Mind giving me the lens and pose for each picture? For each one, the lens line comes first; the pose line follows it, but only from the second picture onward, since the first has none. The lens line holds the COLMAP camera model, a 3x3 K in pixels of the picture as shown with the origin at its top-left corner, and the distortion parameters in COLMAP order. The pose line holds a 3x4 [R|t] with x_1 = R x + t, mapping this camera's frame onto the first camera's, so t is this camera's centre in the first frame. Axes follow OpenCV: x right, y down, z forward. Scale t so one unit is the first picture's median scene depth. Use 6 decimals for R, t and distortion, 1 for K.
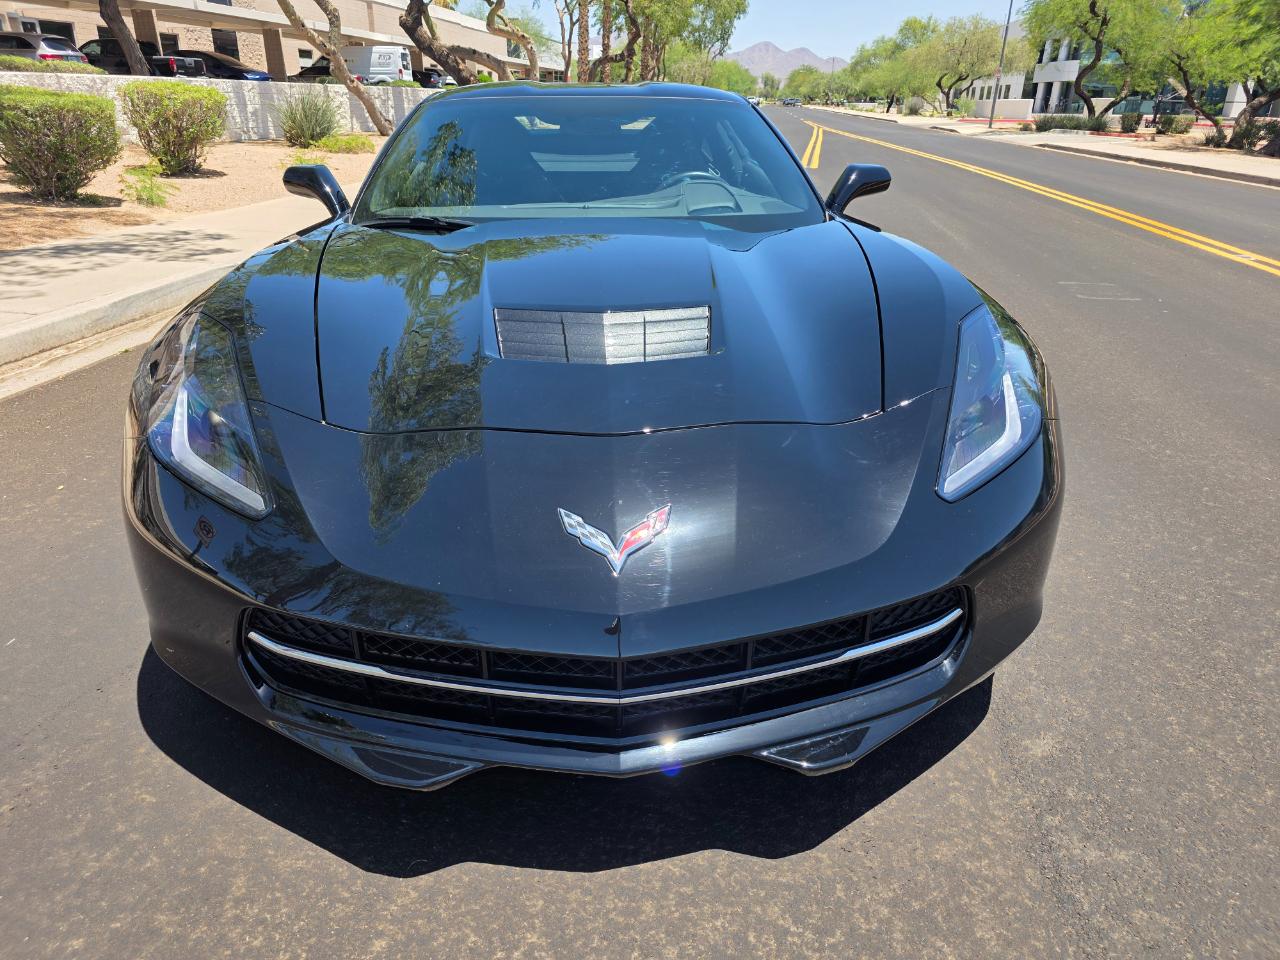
lens RADIAL K [[867.7, 0, 634.1], [0, 867.7, 465.5], [0, 0, 1]] dist [0.039092, -0.036897]
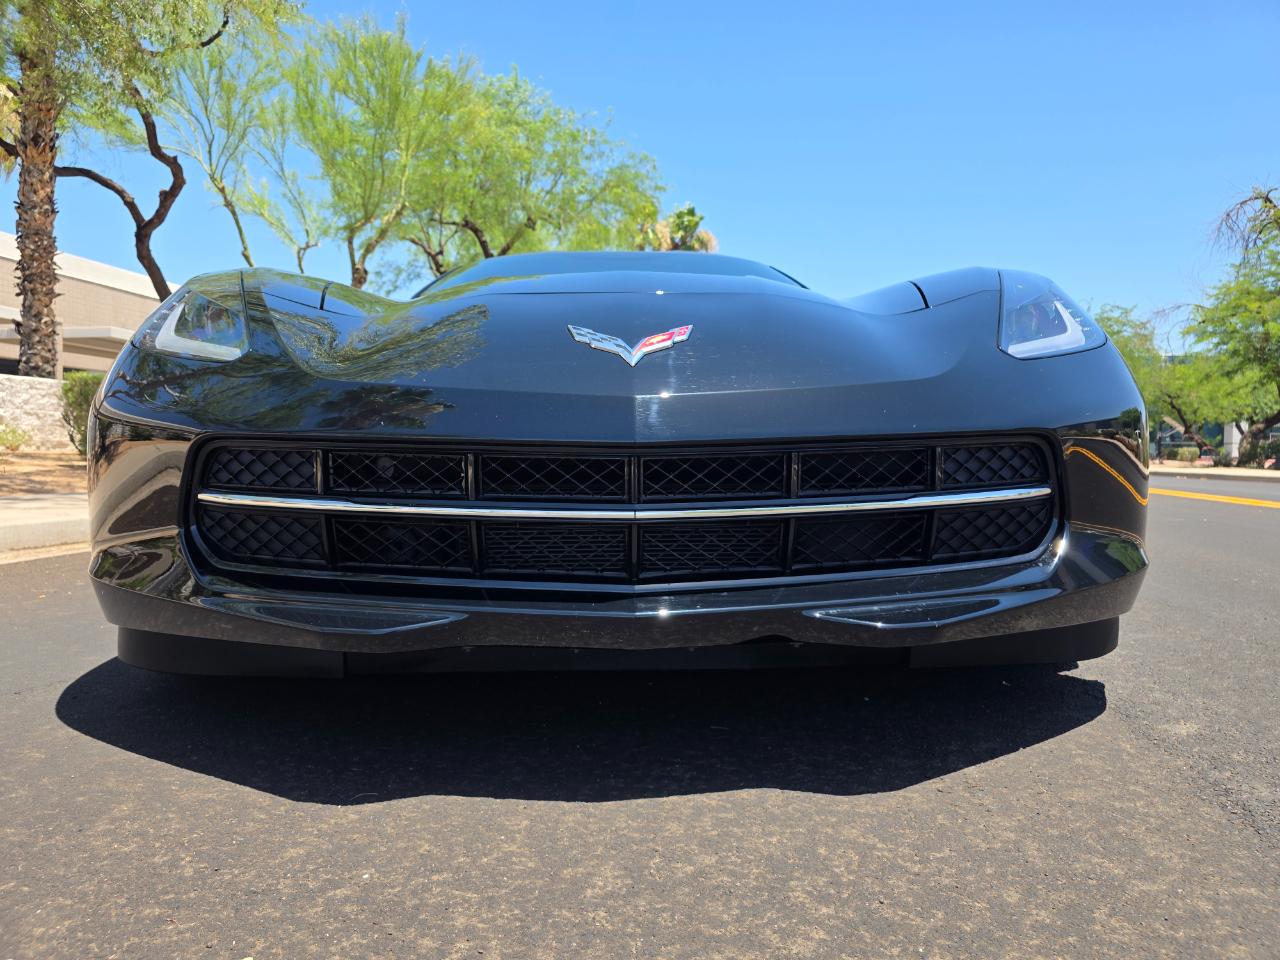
lens RADIAL K [[867.7, 0, 635.6], [0, 867.7, 486.1], [0, 0, 1]] dist [0.039092, -0.036897]
pose [[0.999407, -0.008156, -0.033442, 0.010273], [-0.004236, 0.935008, -0.354602, 0.472611], [0.034161, 0.354534, 0.934419, 0.218554]]
